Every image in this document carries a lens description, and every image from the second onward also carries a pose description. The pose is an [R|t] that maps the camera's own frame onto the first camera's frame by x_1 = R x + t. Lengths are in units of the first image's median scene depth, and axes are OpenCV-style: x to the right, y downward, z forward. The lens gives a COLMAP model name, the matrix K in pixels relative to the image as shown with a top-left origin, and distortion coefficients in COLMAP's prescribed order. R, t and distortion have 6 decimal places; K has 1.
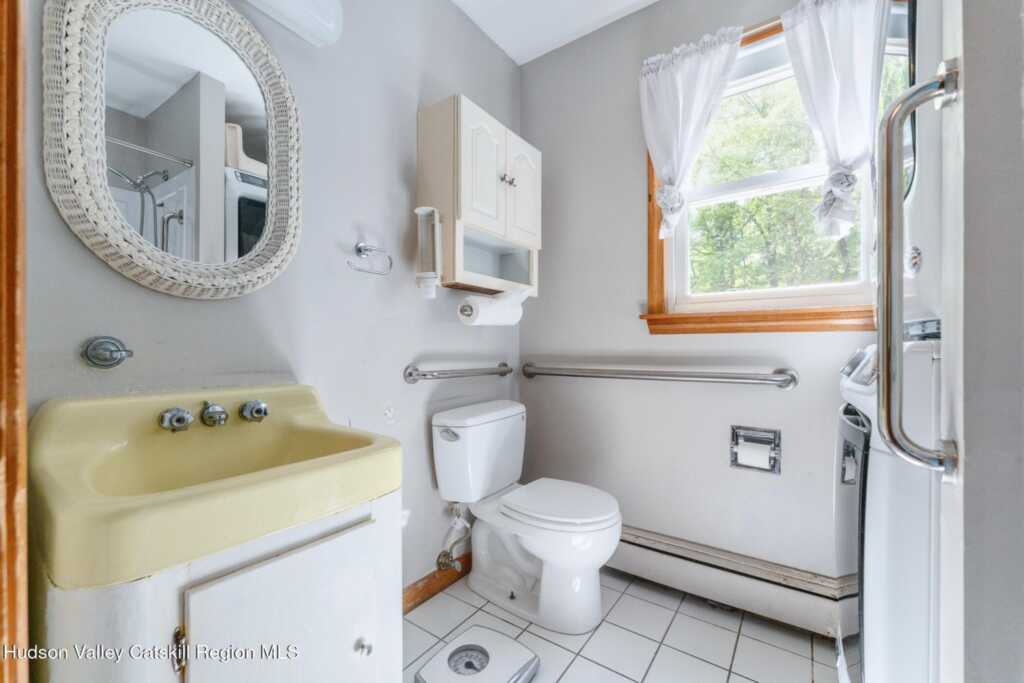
lens RADIAL K [[414.1, 0, 512.0], [0, 414.1, 344.5], [0, 0, 1]] dist [-0.000177, -0.000075]
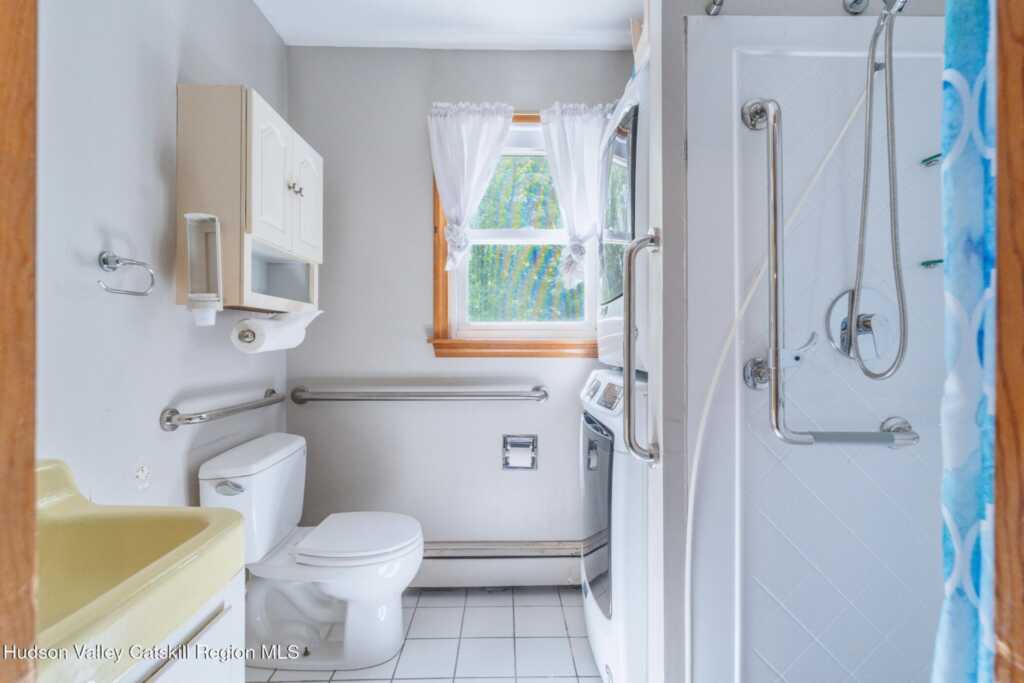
lens RADIAL K [[457.3, 0, 515.0], [0, 457.3, 333.8], [0, 0, 1]] dist [0.000638, -0.000304]
pose [[0.801728, 0.011912, 0.597570, -0.240620], [-0.007389, 0.999923, -0.010018, -0.086197], [-0.597643, 0.003616, 0.801754, -0.083612]]
